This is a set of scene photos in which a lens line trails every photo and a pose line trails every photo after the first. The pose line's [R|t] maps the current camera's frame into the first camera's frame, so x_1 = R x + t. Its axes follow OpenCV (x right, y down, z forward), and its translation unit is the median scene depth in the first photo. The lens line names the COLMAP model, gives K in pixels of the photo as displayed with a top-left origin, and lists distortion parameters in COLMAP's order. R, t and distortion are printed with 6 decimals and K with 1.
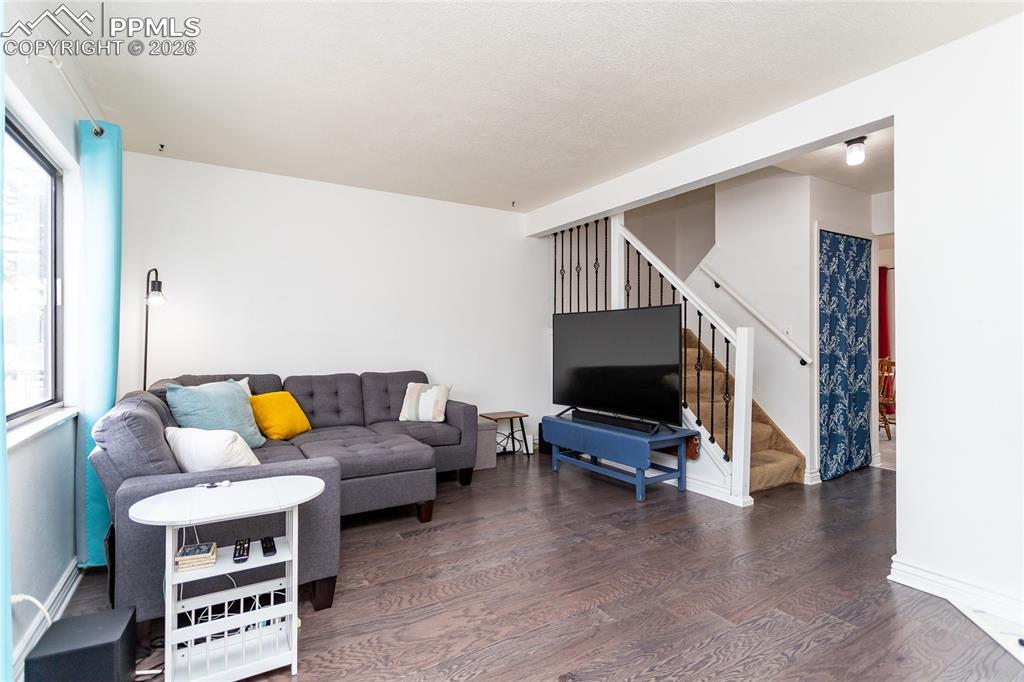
lens RADIAL K [[495.0, 0, 512.0], [0, 495.0, 341.0], [0, 0, 1]] dist [0.001690, 0.000748]
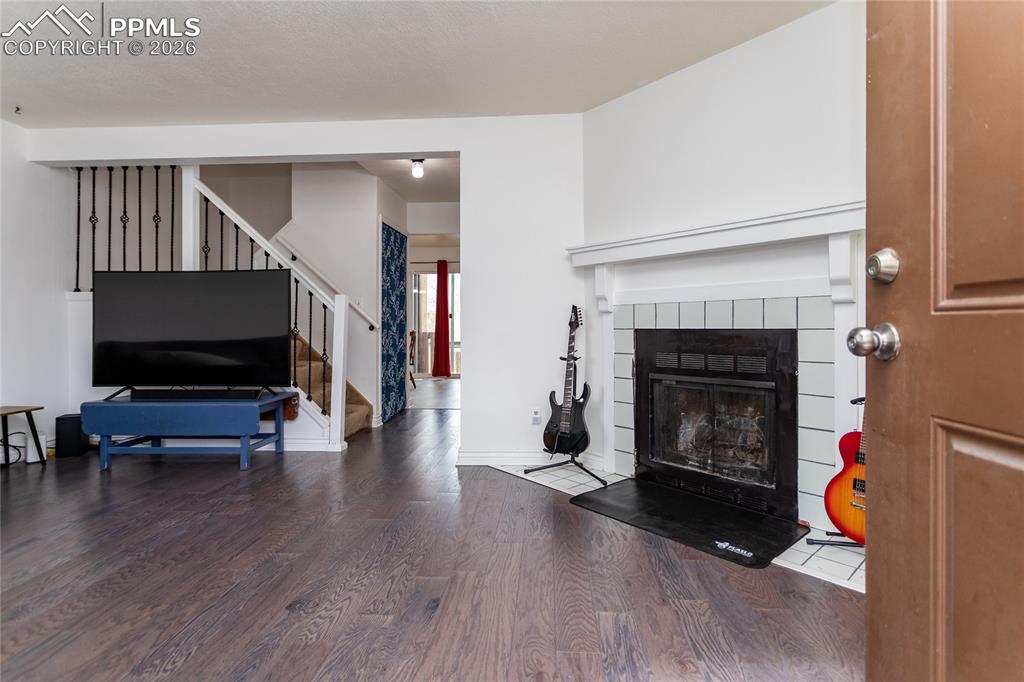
lens RADIAL K [[498.9, 0, 523.3], [0, 498.9, 321.8], [0, 0, 1]] dist [-0.001410, -0.000484]
pose [[0.557258, 0.007716, 0.830304, -0.218094], [0.005825, 0.999896, -0.013201, 0.045322], [-0.830319, 0.012193, 0.557155, 0.004366]]
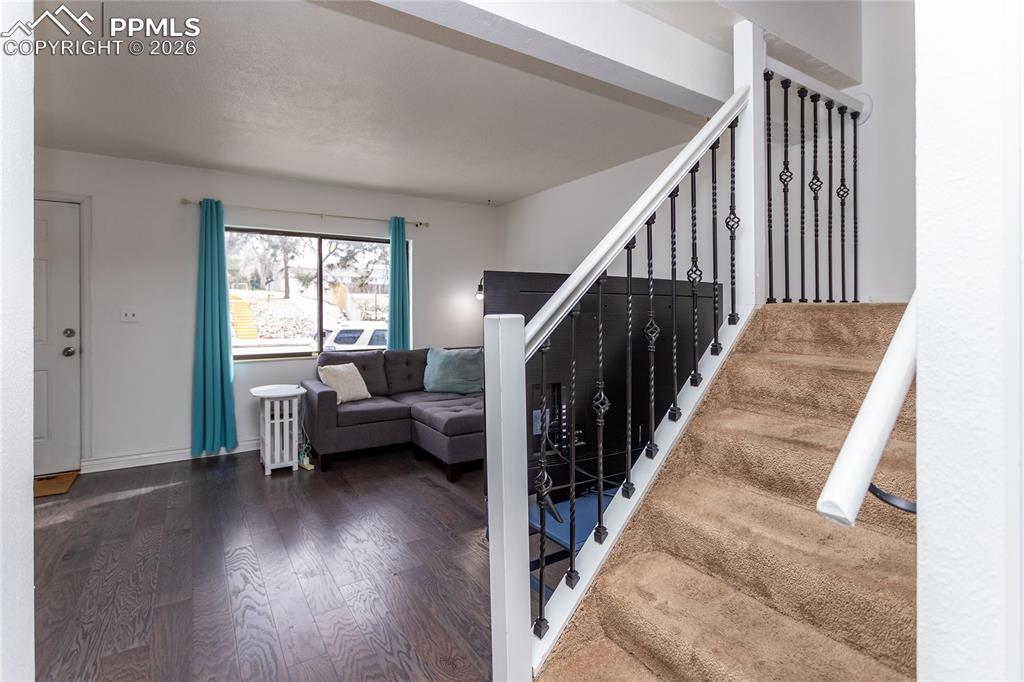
lens RADIAL K [[482.8, 0, 486.3], [0, 482.8, 315.1], [0, 0, 1]] dist [0.000366, 0.000271]
pose [[0.014363, -0.000758, -0.999897, 0.755186], [-0.002368, 0.999997, -0.000792, -0.015891], [0.999894, 0.002380, 0.014361, 0.865363]]
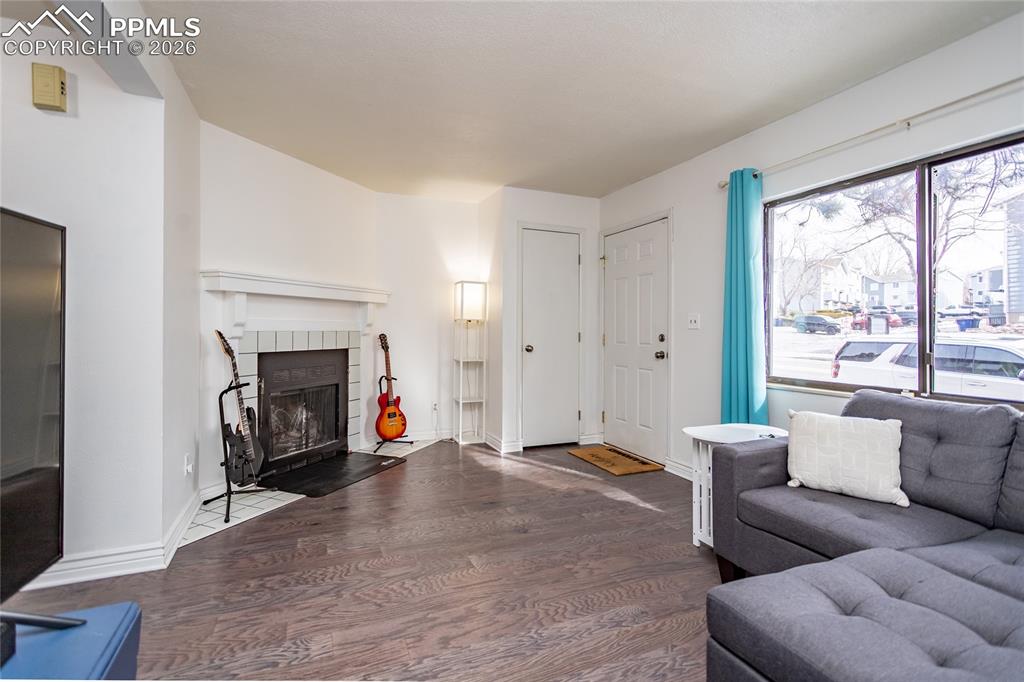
lens RADIAL K [[498.9, 0, 523.3], [0, 498.9, 321.8], [0, 0, 1]] dist [-0.001410, -0.000484]
pose [[-0.992705, -0.004382, 0.120489, -0.040049], [-0.005331, 0.999957, -0.007561, -0.005103], [-0.120451, -0.008148, -0.992686, 1.172193]]
